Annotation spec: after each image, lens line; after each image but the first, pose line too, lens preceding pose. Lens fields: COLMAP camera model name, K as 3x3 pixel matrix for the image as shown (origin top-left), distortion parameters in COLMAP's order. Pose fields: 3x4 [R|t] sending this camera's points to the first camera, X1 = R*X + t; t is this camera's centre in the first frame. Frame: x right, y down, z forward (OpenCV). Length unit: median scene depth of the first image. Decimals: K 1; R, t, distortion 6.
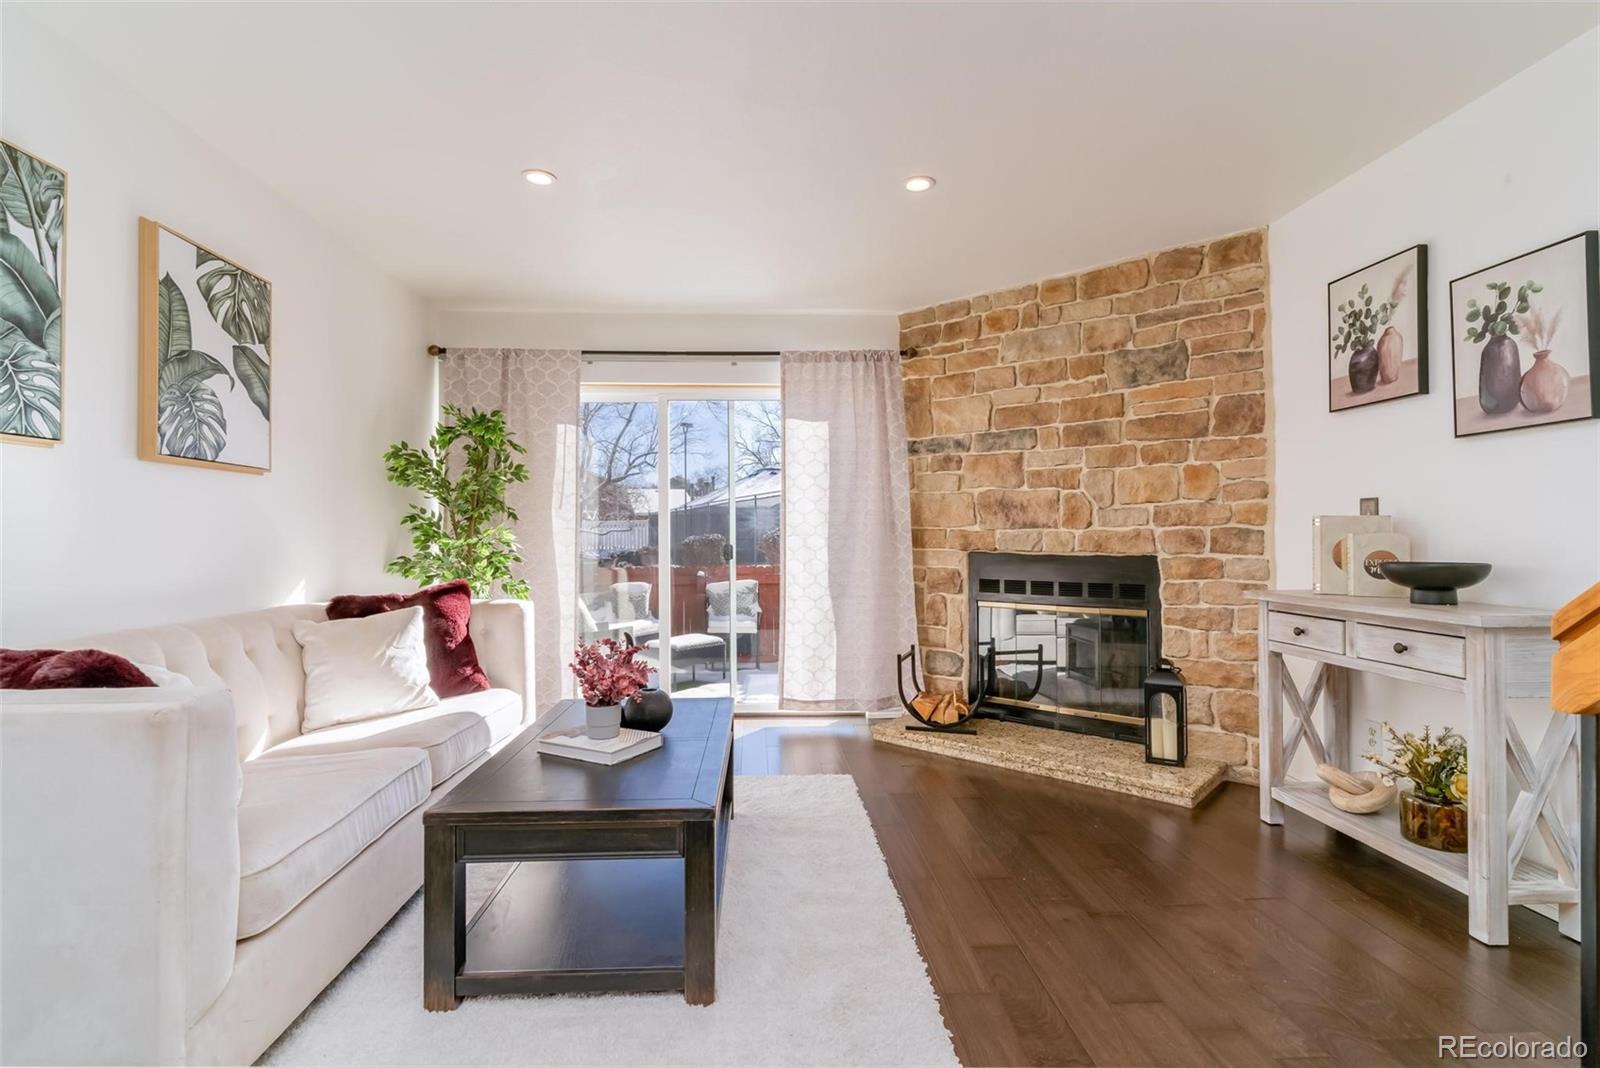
lens RADIAL K [[761.5, 0, 792.0], [0, 761.5, 529.9], [0, 0, 1]] dist [0.000395, 0.000117]
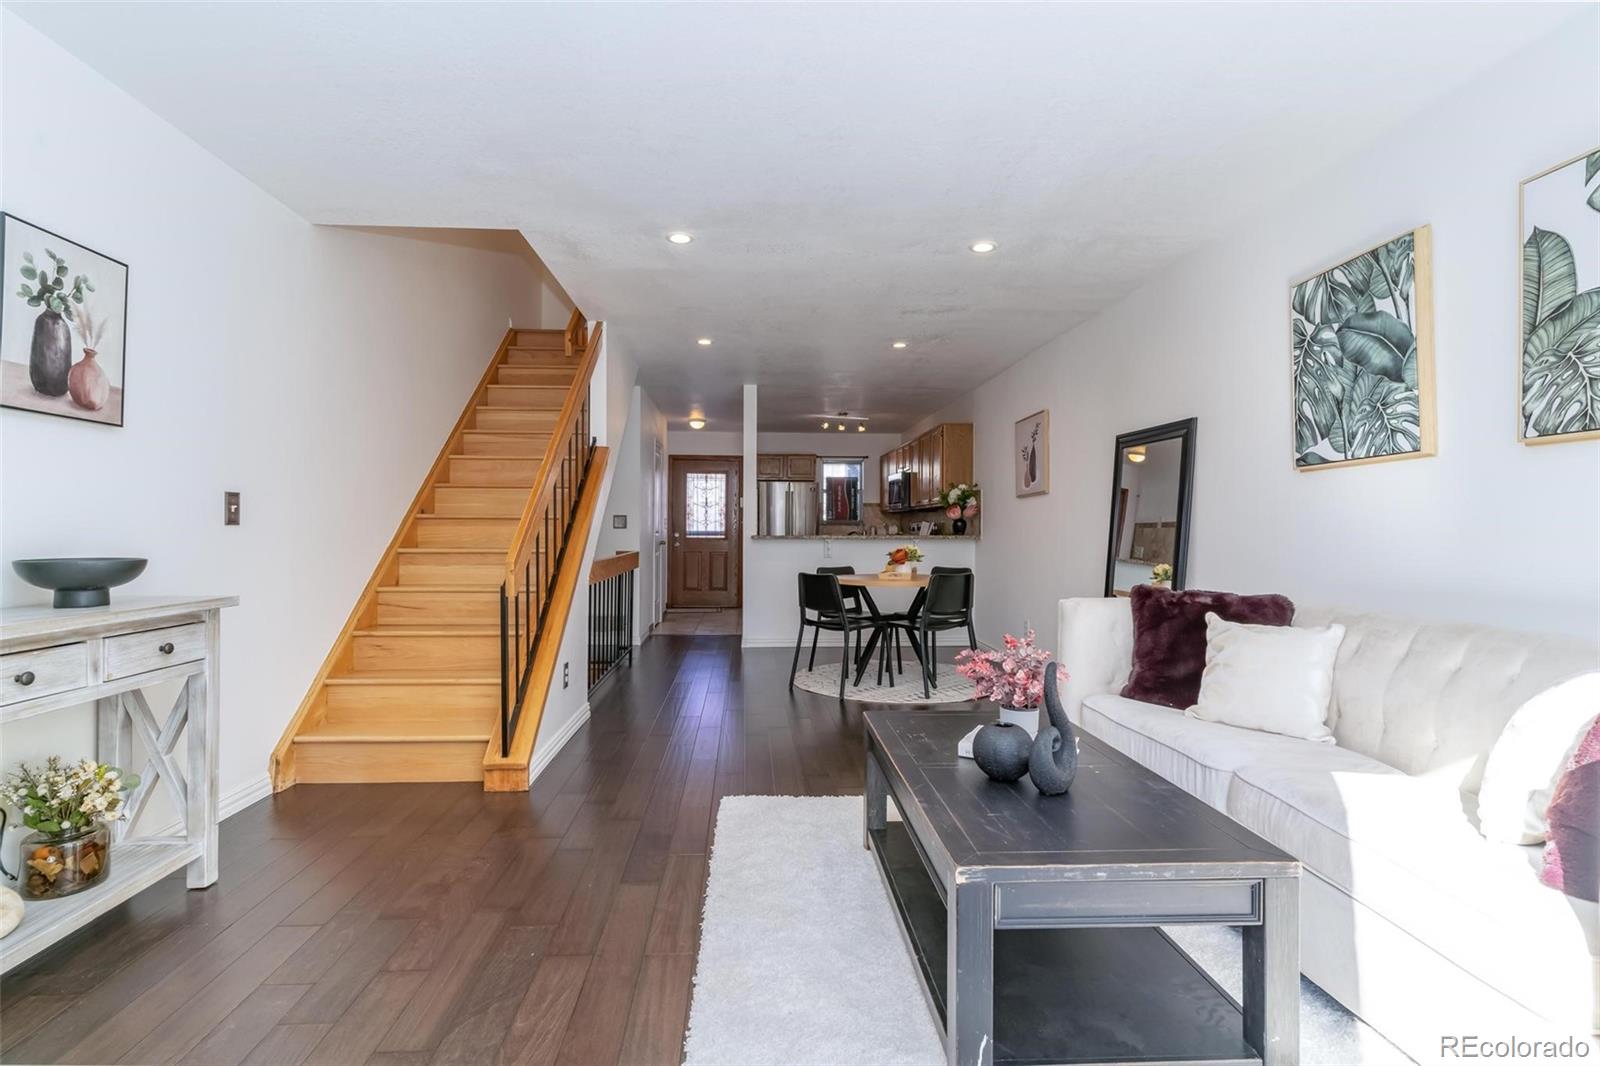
lens RADIAL K [[761.5, 0, 792.0], [0, 761.5, 528.9], [0, 0, 1]] dist [0.000395, 0.000117]
pose [[-0.999941, -0.000878, -0.010837, 0.027325], [-0.000738, 0.999917, -0.012853, 0.013094], [0.010847, -0.012845, -0.999859, 1.266913]]
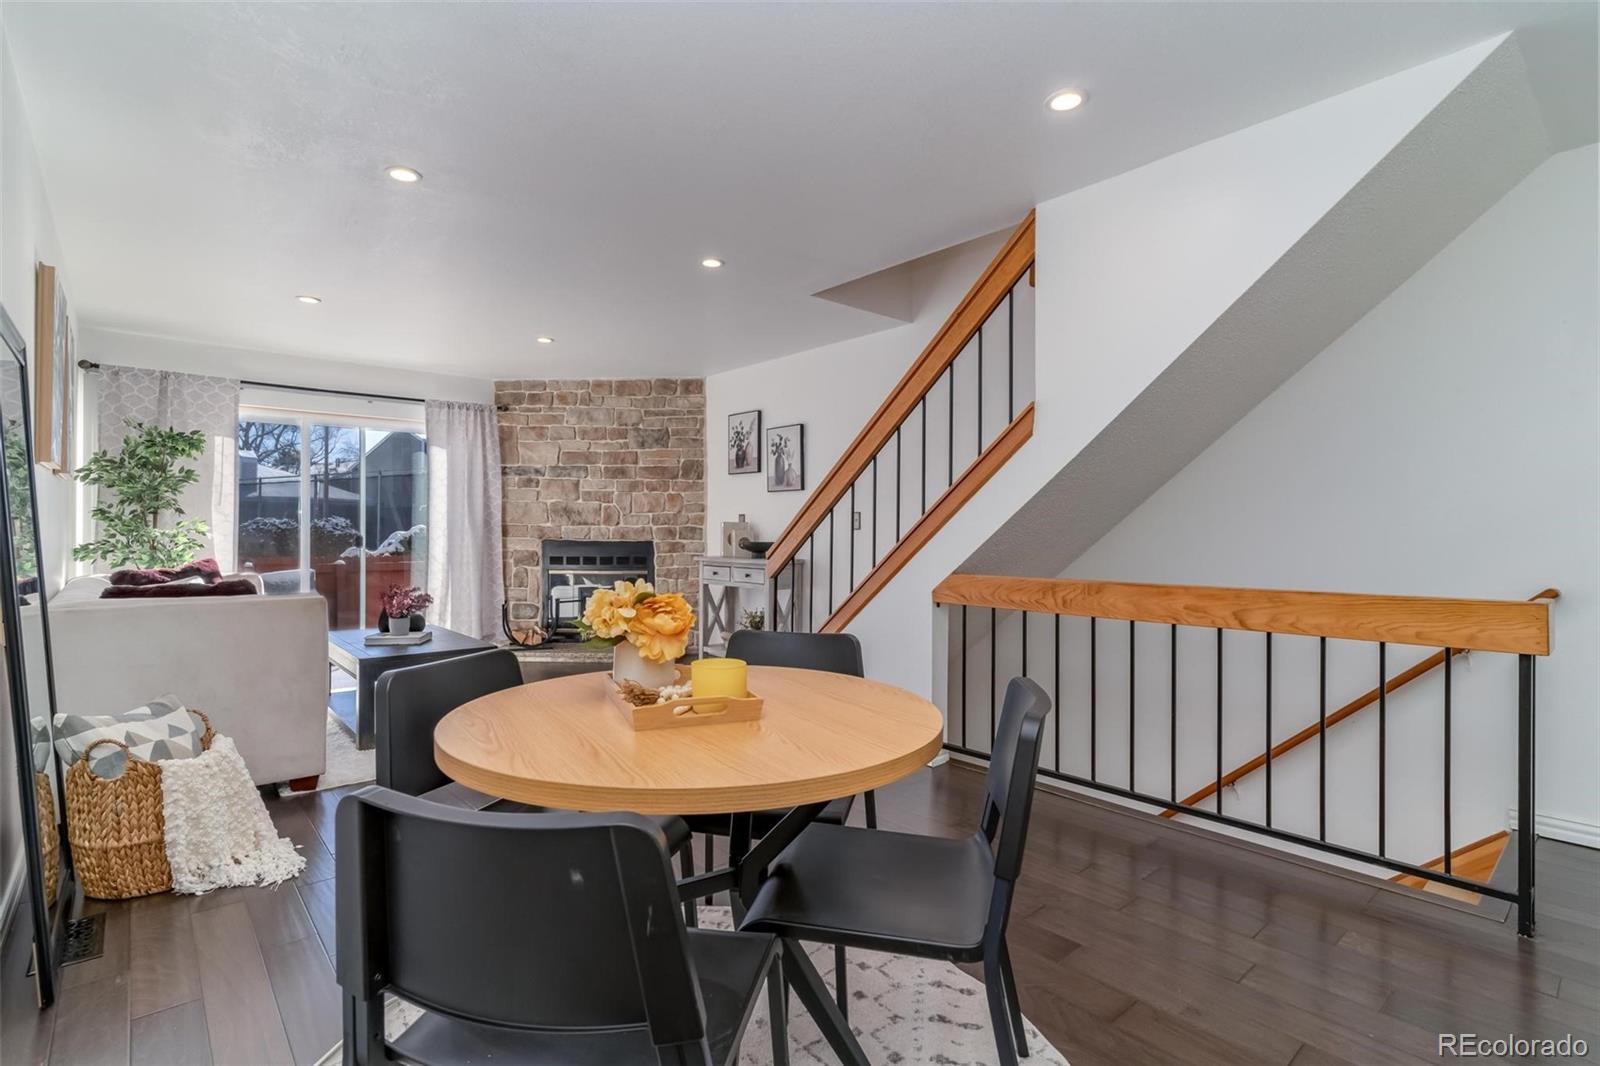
lens RADIAL K [[761.5, 0, 792.0], [0, 761.5, 528.9], [0, 0, 1]] dist [0.000395, 0.000117]
pose [[0.785714, 0.007836, 0.618540, -0.427425], [-0.012292, 0.999920, 0.002947, -0.005533], [-0.618468, -0.009918, 0.785748, -0.708793]]
